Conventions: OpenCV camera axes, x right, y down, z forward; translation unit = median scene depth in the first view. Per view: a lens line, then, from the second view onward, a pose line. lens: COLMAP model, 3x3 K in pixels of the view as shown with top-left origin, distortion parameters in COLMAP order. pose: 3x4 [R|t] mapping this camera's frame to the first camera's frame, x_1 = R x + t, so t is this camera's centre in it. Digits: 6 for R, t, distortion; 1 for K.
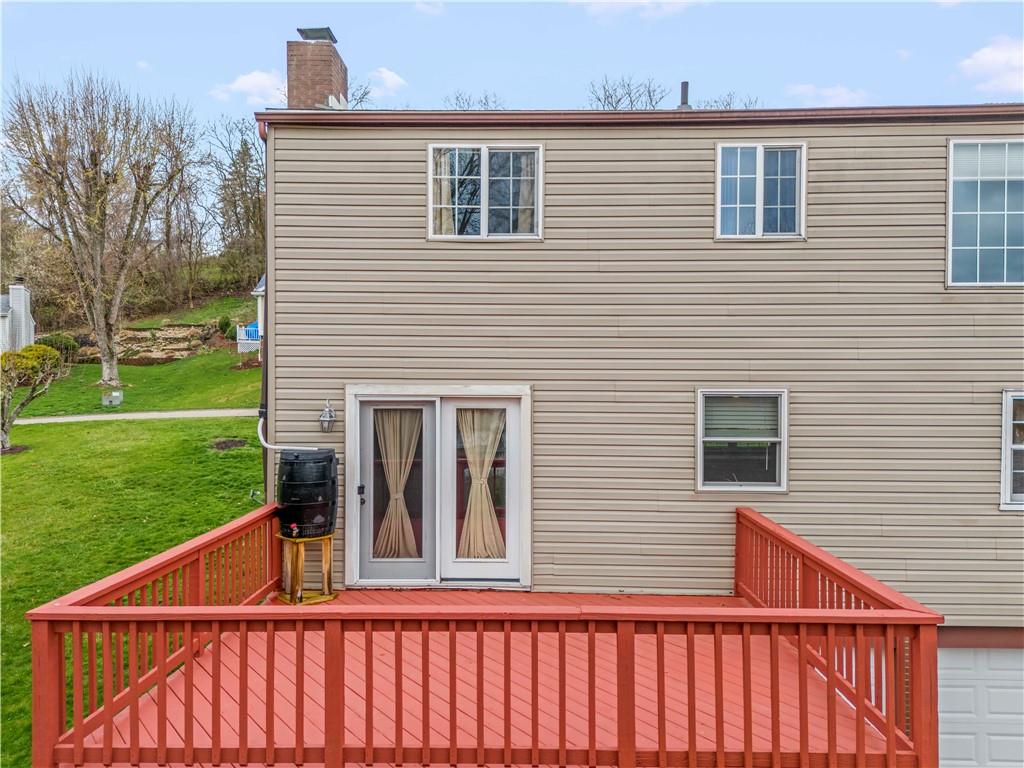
lens RADIAL K [[748.1, 0, 510.9], [0, 748.1, 380.9], [0, 0, 1]] dist [0.095297, -0.100596]
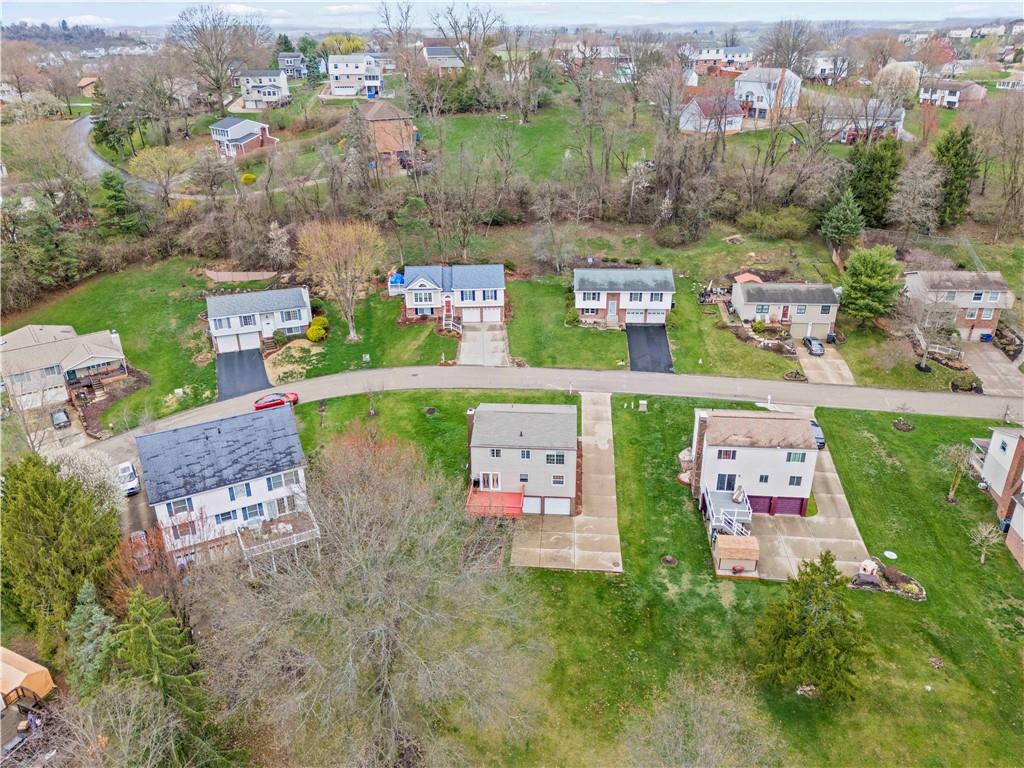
lens RADIAL K [[748.1, 0, 510.9], [0, 748.1, 380.9], [0, 0, 1]] dist [0.095297, -0.100596]
pose [[0.997849, 0.020229, -0.062348, 0.501502], [0.007438, 0.910098, 0.414327, -3.441390], [0.065124, -0.413900, 0.907990, -4.886190]]
